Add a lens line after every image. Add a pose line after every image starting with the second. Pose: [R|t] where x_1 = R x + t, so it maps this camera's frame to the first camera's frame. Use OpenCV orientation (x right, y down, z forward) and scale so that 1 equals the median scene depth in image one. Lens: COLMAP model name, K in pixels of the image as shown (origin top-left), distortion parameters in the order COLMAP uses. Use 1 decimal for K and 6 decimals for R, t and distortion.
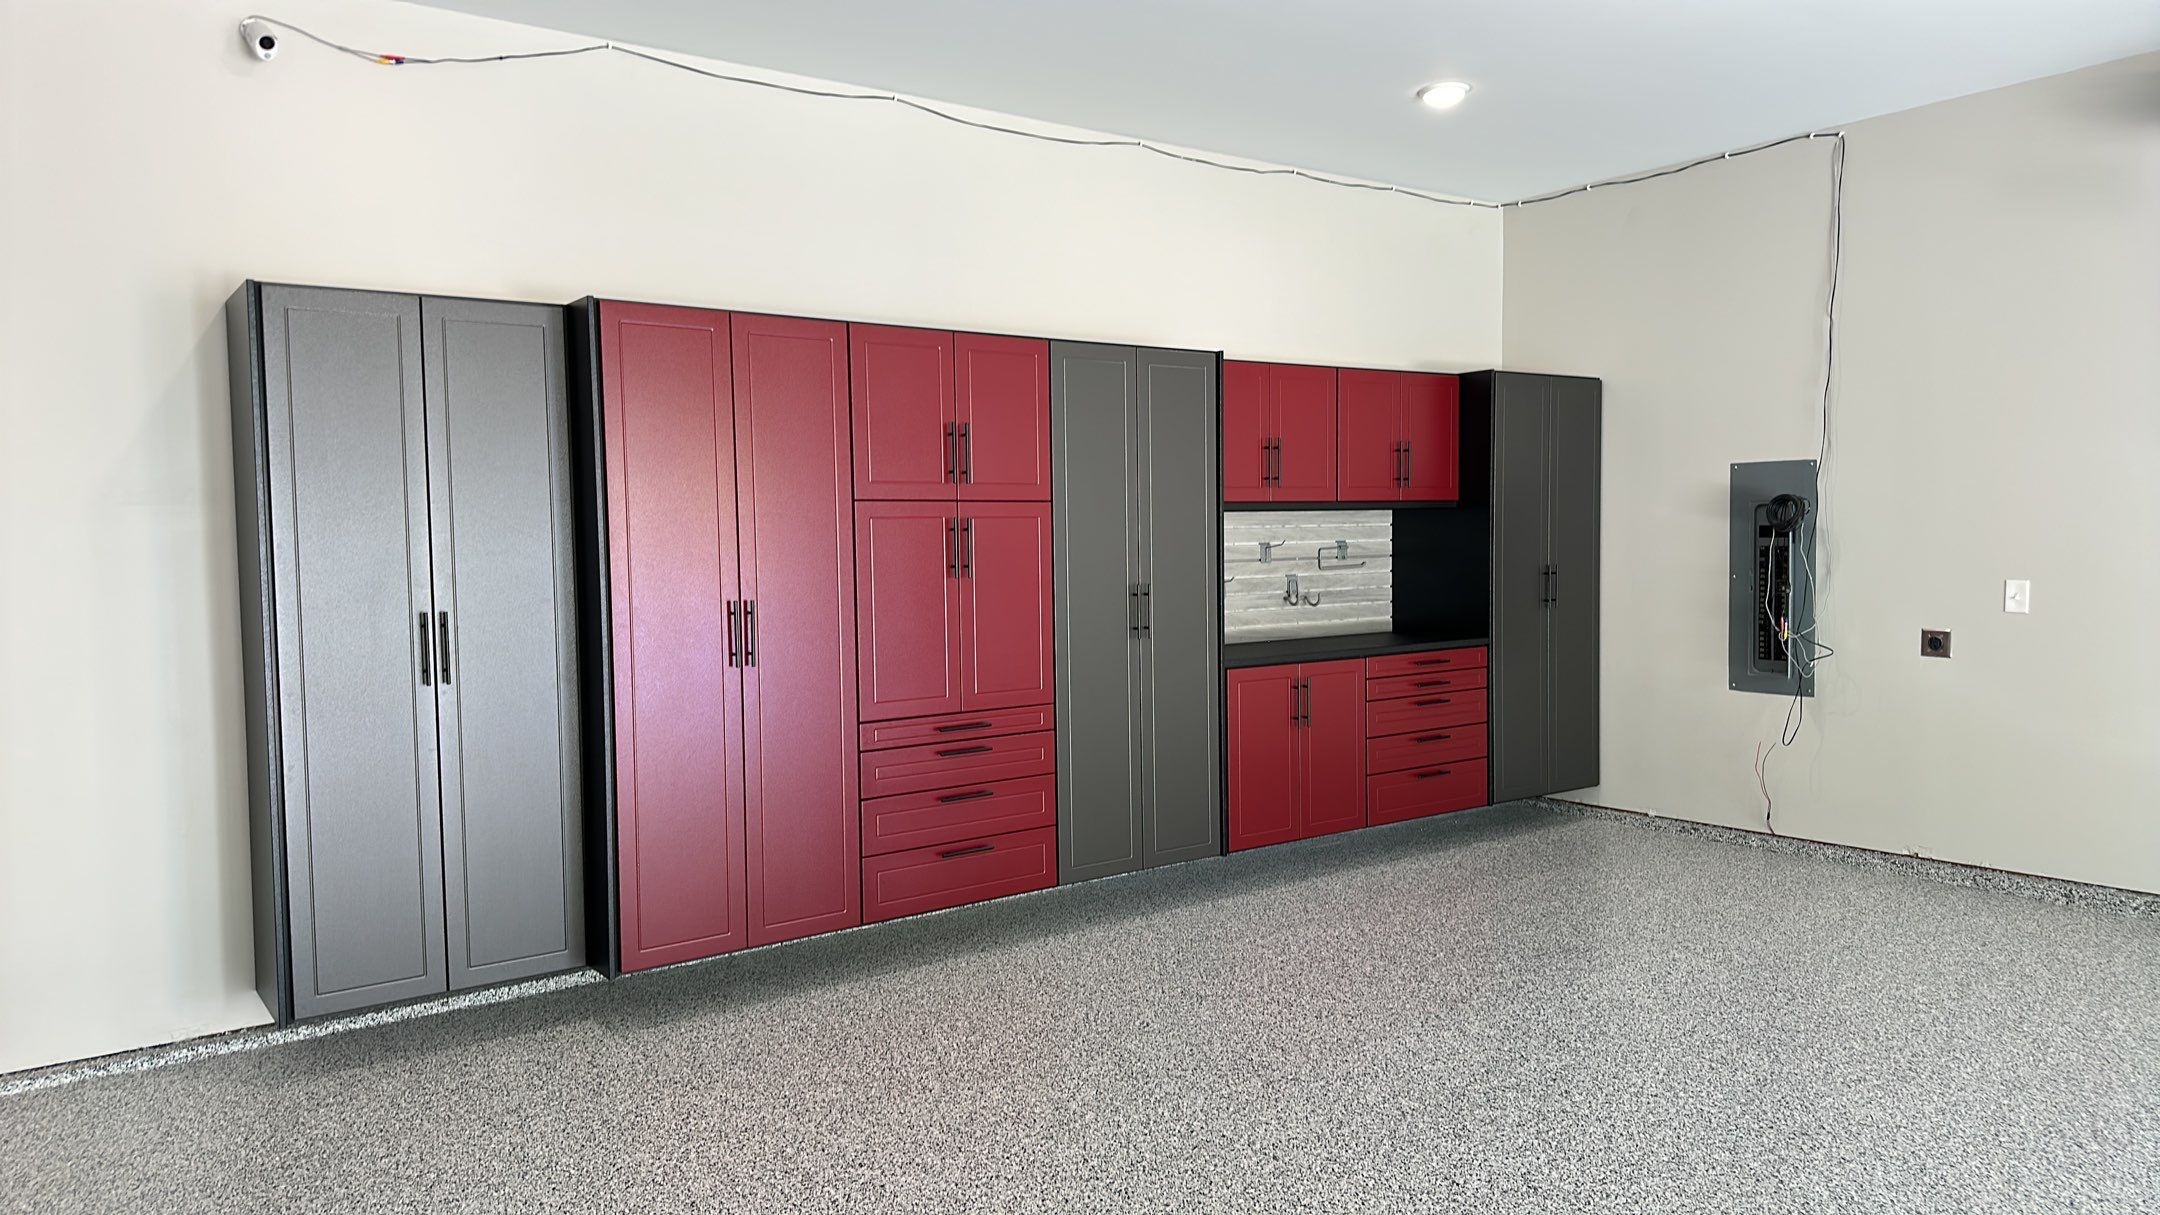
lens RADIAL K [[1445.4, 0, 1080.0], [0, 1445.4, 607.5], [0, 0, 1]] dist [0.160480, -0.298042]
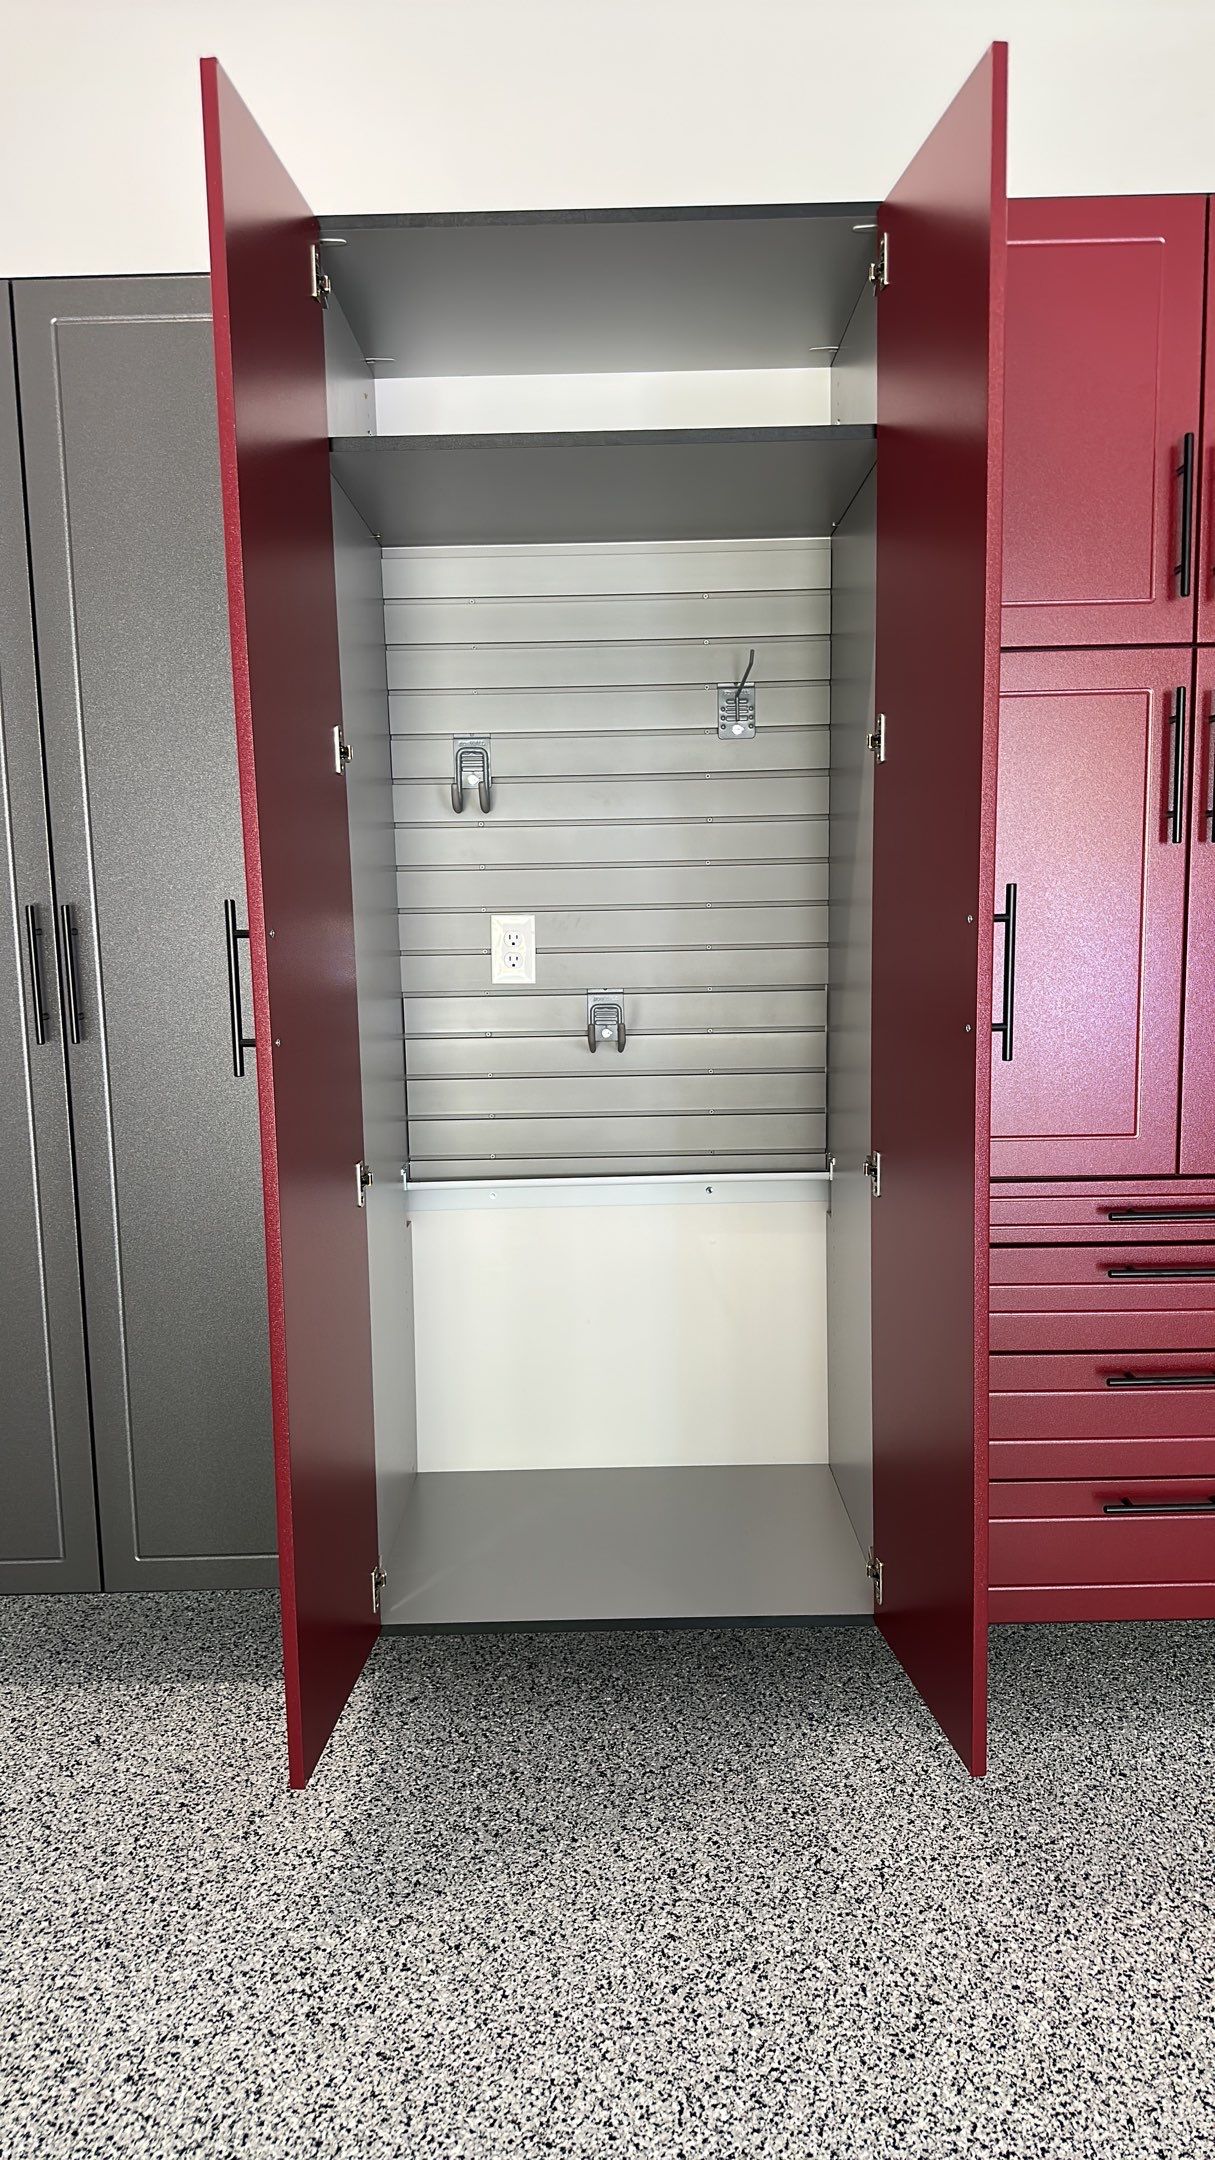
lens RADIAL K [[1466.7, 0, 594.2], [0, 1466.7, 1078.4], [0, 0, 1]] dist [-0.007716, -0.003300]
pose [[0.801209, 0.078229, -0.593250, 0.023270], [-0.019055, 0.994250, 0.105372, 0.003801], [0.598082, -0.073120, 0.798093, 0.459776]]
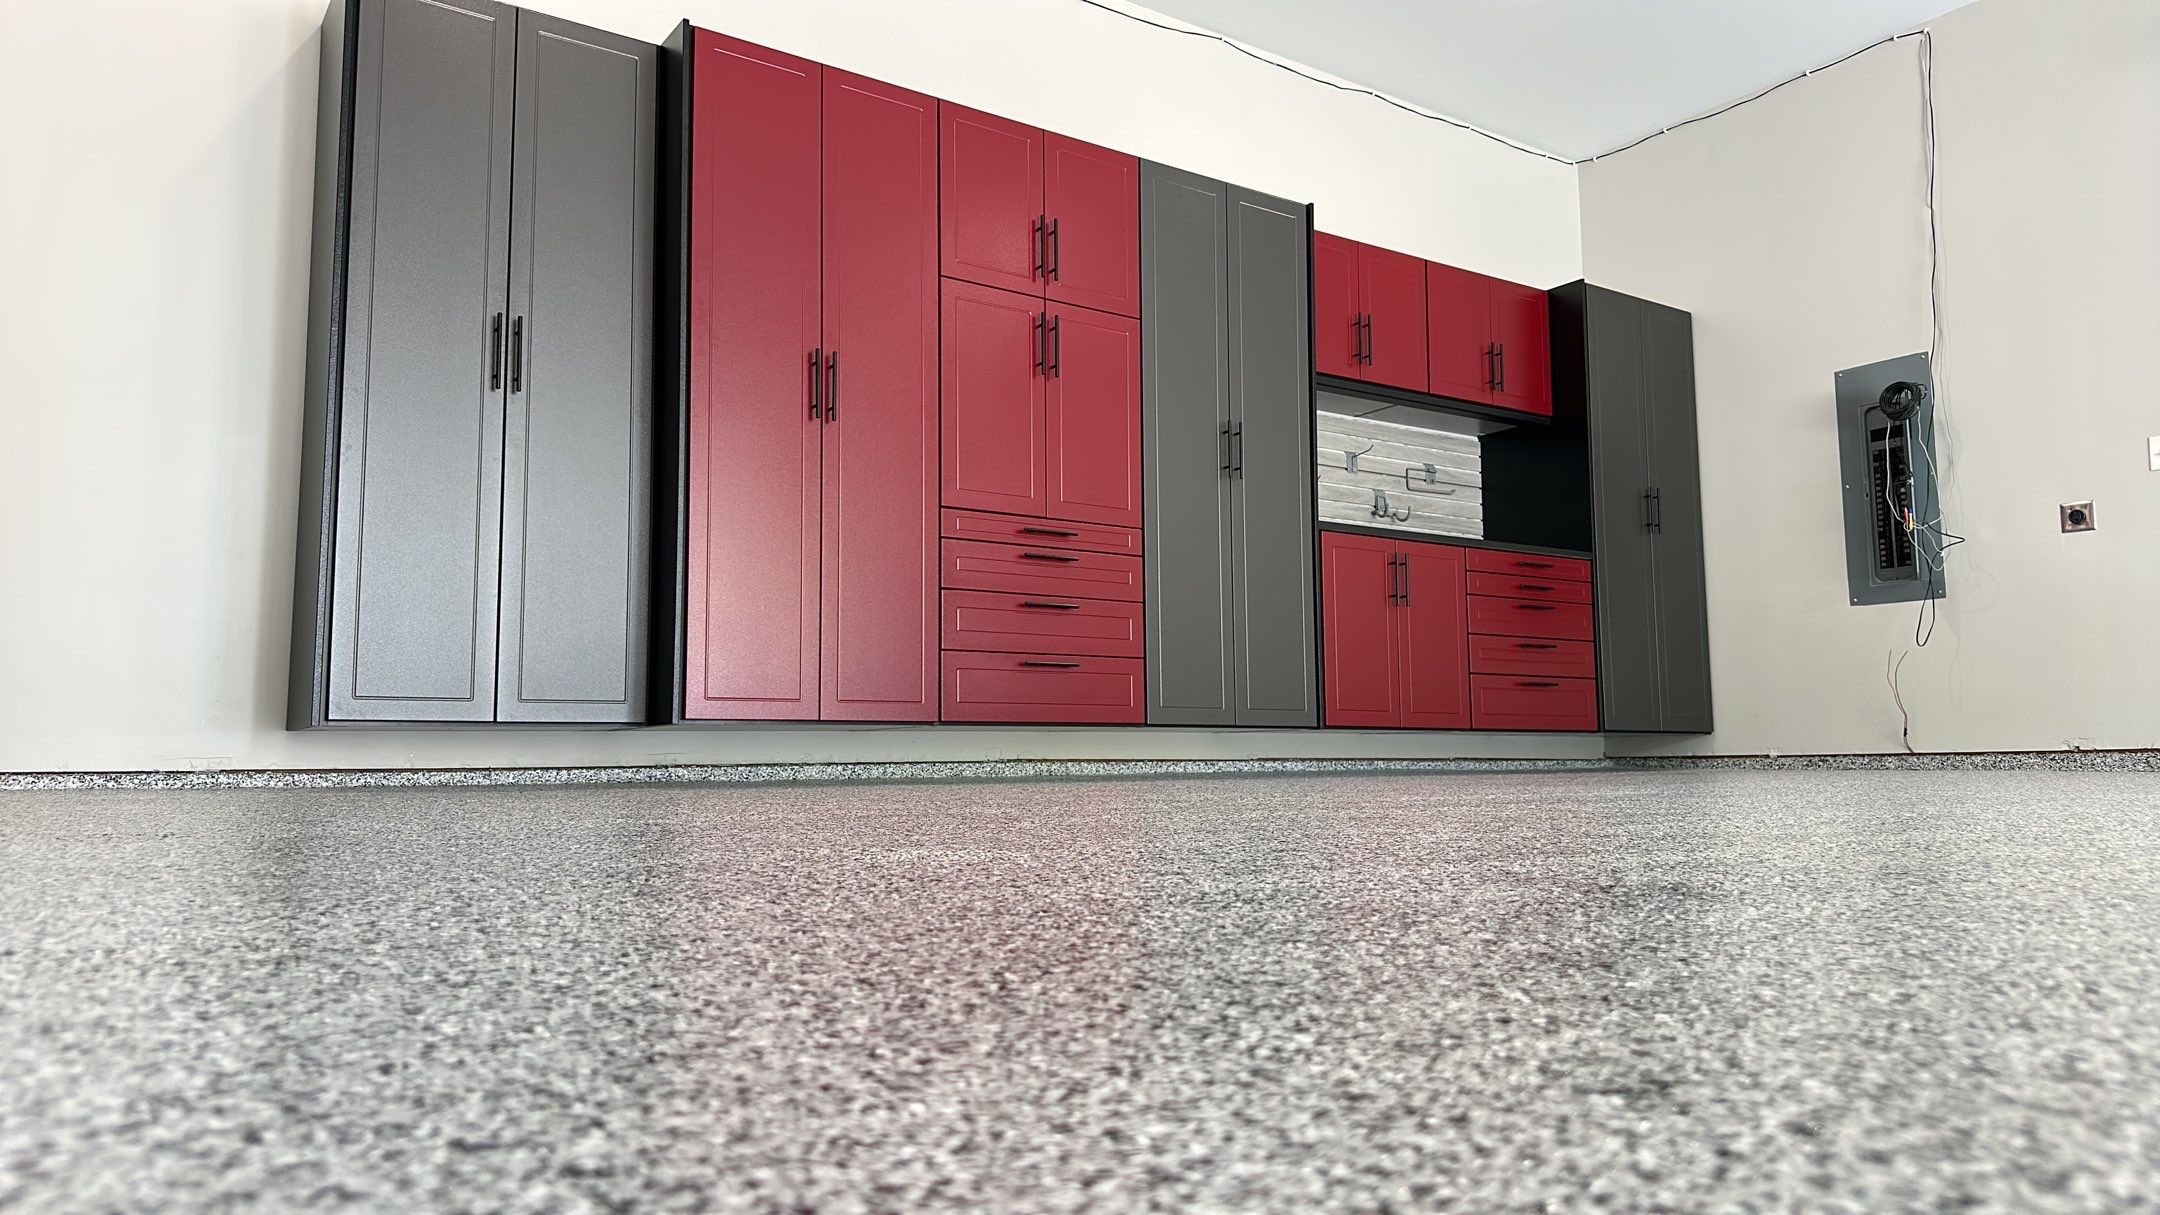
lens RADIAL K [[1434.2, 0, 1080.0], [0, 1434.2, 607.5], [0, 0, 1]] dist [0.103403, -0.147468]
pose [[0.999650, 0.004867, -0.025997, -0.028642], [-0.009029, 0.986676, -0.162450, 0.224776], [0.024860, 0.162627, 0.986374, 0.073474]]
